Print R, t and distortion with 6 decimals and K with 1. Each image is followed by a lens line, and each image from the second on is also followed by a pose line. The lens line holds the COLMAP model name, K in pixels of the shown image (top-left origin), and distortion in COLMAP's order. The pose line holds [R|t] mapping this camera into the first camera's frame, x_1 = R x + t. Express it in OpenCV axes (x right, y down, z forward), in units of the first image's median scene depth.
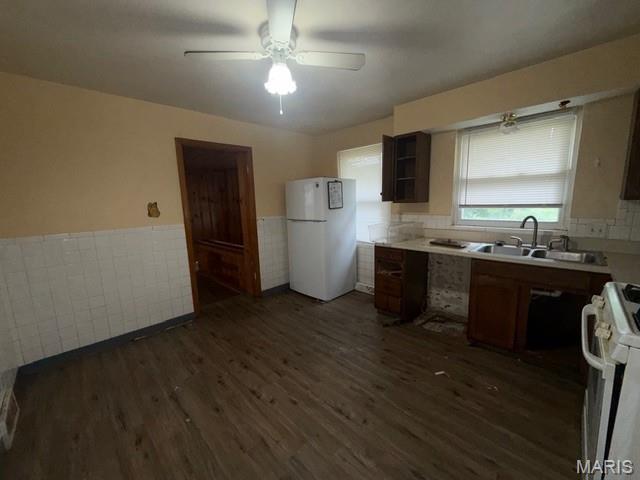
lens RADIAL K [[256.6, 0, 318.3], [0, 256.6, 240.7], [0, 0, 1]] dist [0.001362, 0.000004]
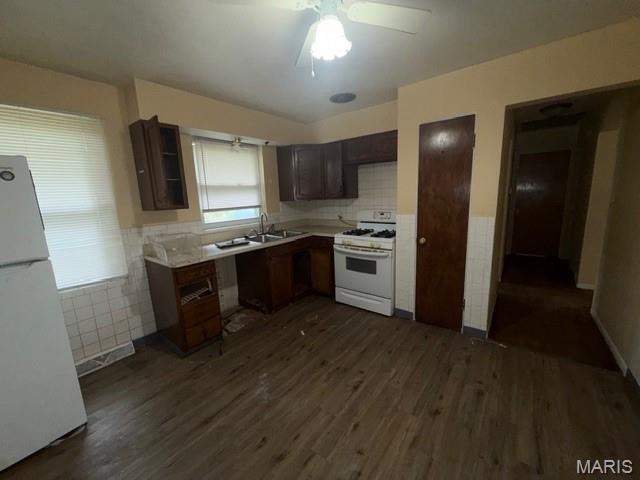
lens RADIAL K [[256.6, 0, 318.3], [0, 256.6, 240.7], [0, 0, 1]] dist [0.001362, 0.000004]
pose [[-0.119780, -0.141598, 0.982651, -0.708446], [0.205271, 0.964857, 0.164056, -0.125176], [-0.971348, 0.221360, -0.086505, 0.886220]]
